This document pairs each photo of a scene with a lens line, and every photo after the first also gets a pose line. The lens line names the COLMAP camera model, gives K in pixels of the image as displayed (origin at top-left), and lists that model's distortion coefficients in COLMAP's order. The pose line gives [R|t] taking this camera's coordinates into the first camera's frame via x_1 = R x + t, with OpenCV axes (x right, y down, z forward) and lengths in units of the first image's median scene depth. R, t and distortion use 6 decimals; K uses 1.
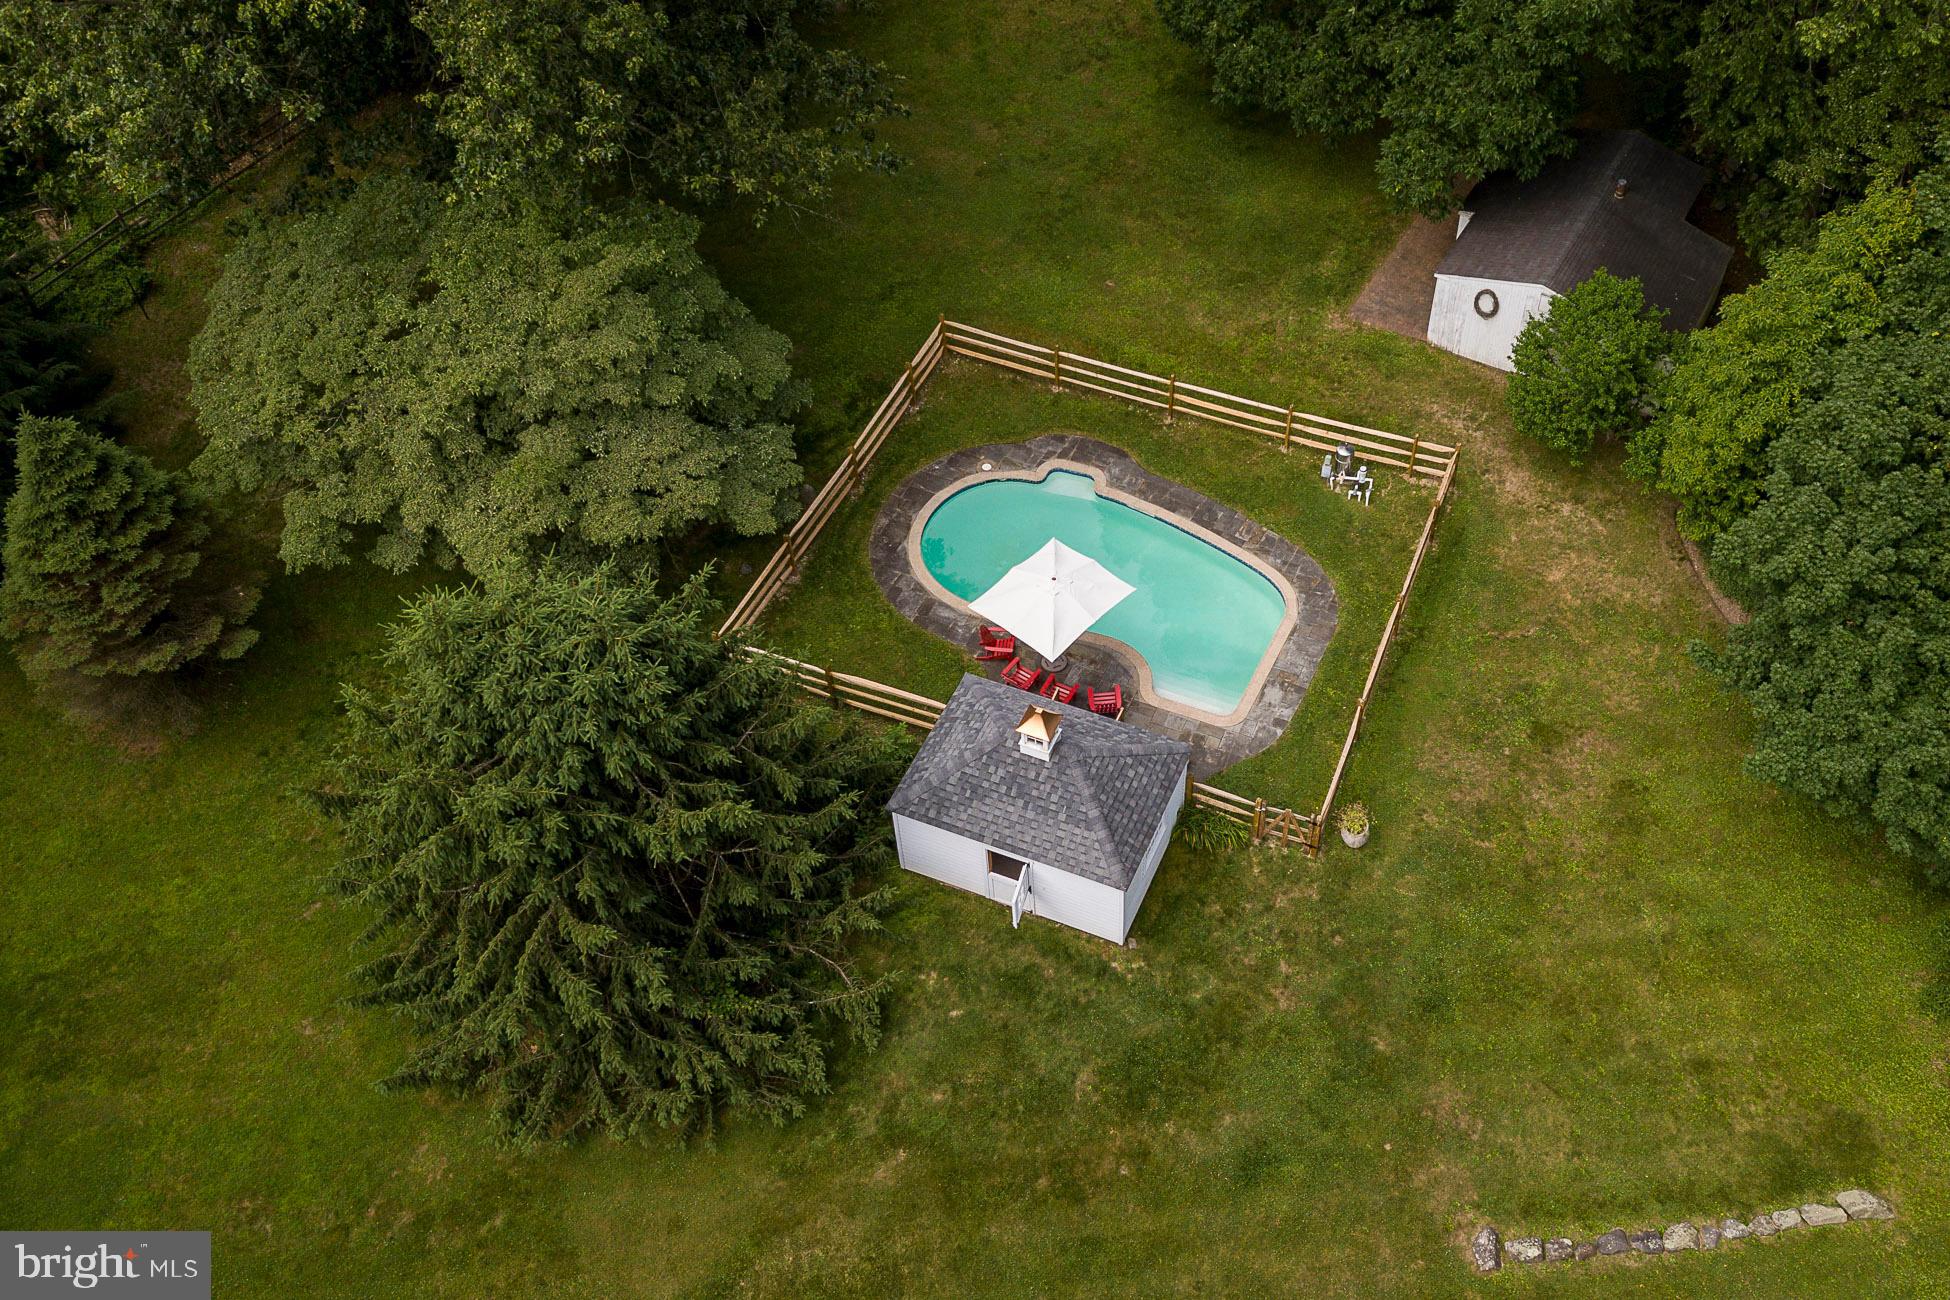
lens RADIAL K [[1780.7, 0, 1051.3], [0, 1780.7, 647.4], [0, 0, 1]] dist [0.076855, -0.233706]
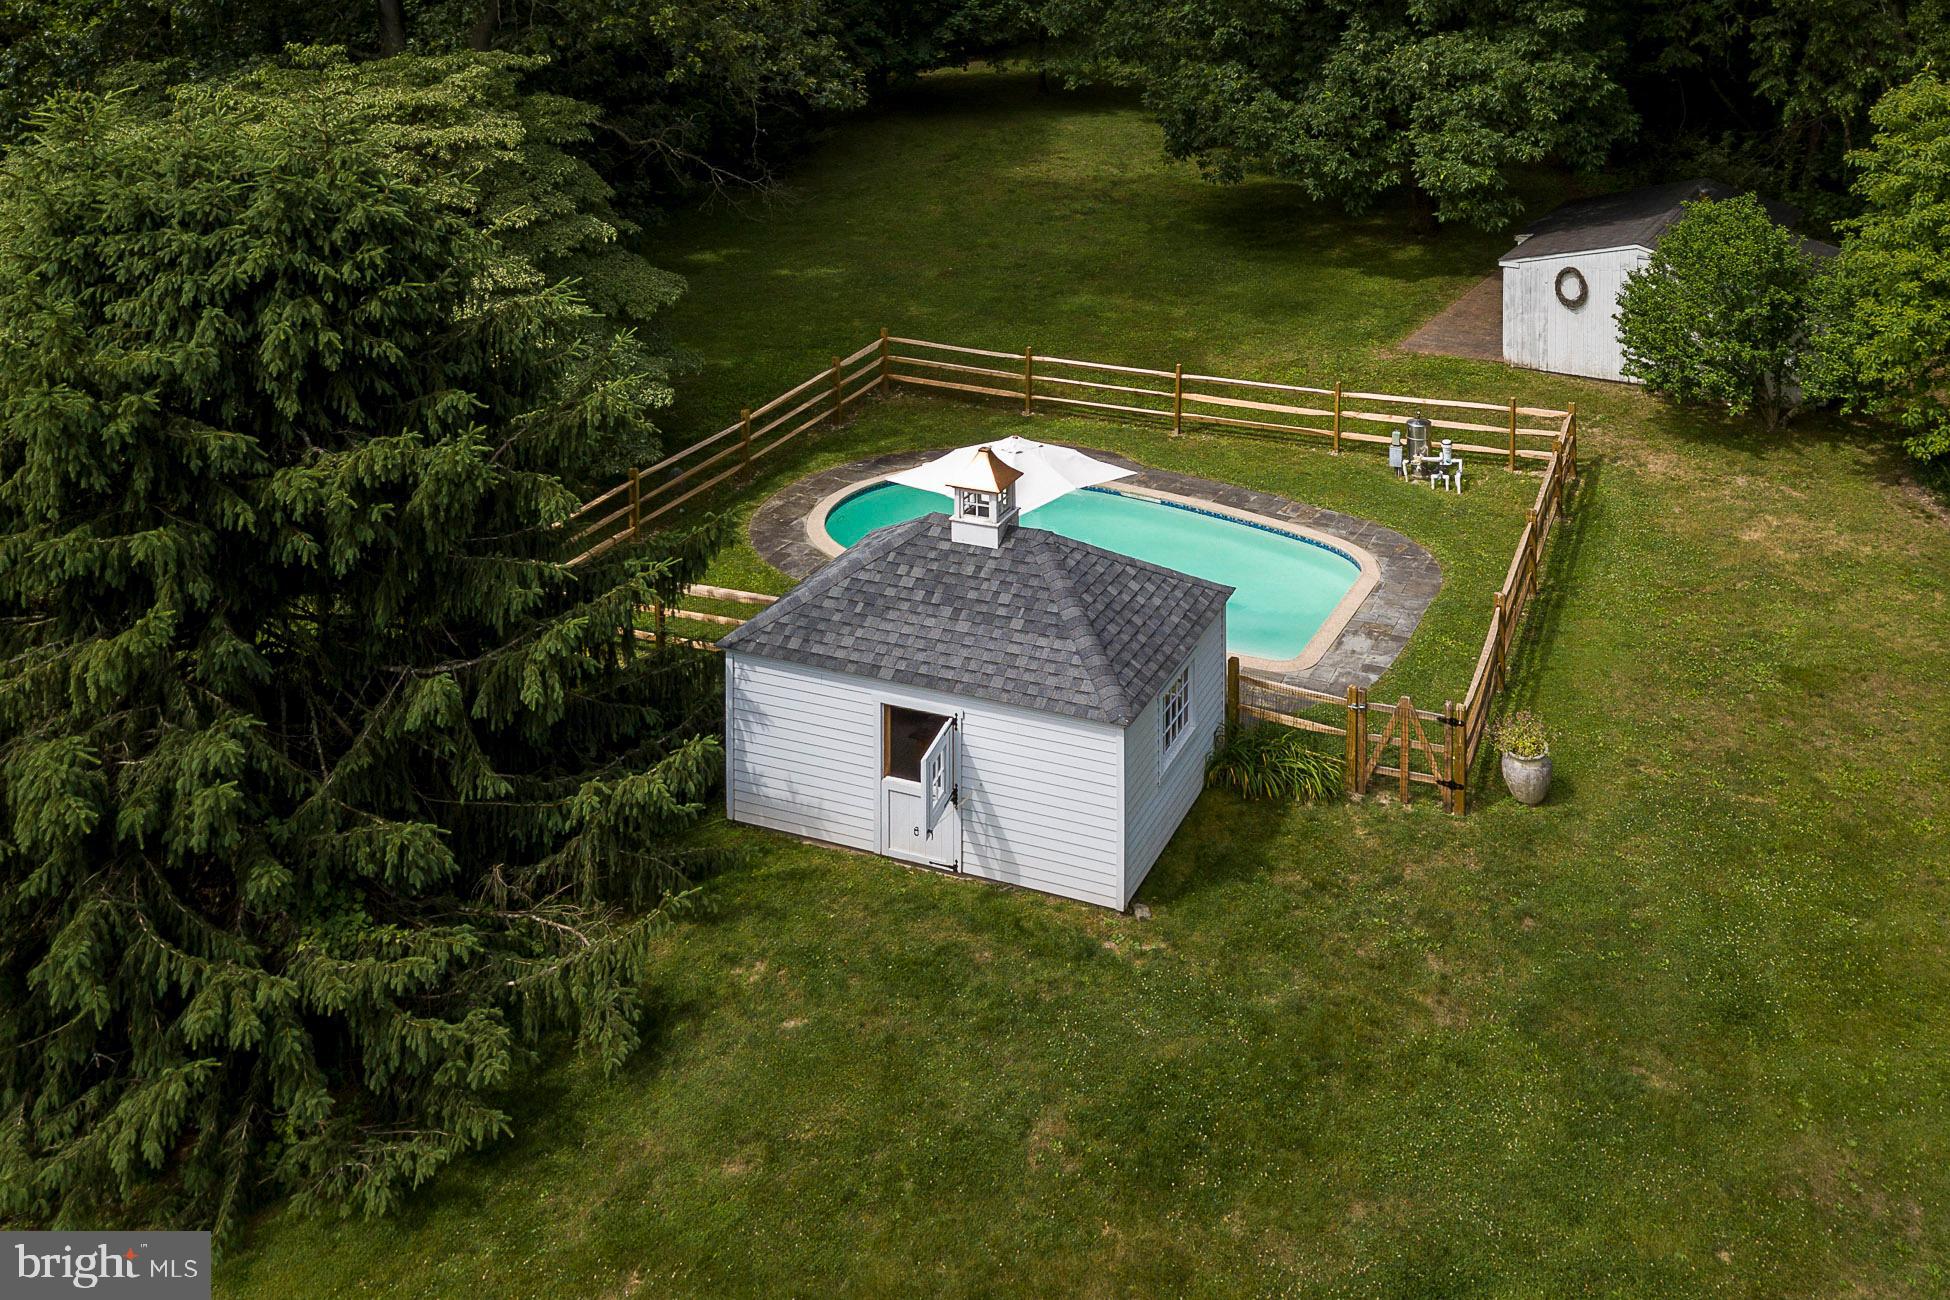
lens RADIAL K [[1780.7, 0, 1051.3], [0, 1780.7, 647.4], [0, 0, 1]] dist [0.076855, -0.233706]
pose [[0.999802, 0.019506, -0.003996, 0.018855], [-0.016119, 0.675111, -0.737540, 0.504622], [-0.011689, 0.737458, 0.675292, 0.583368]]
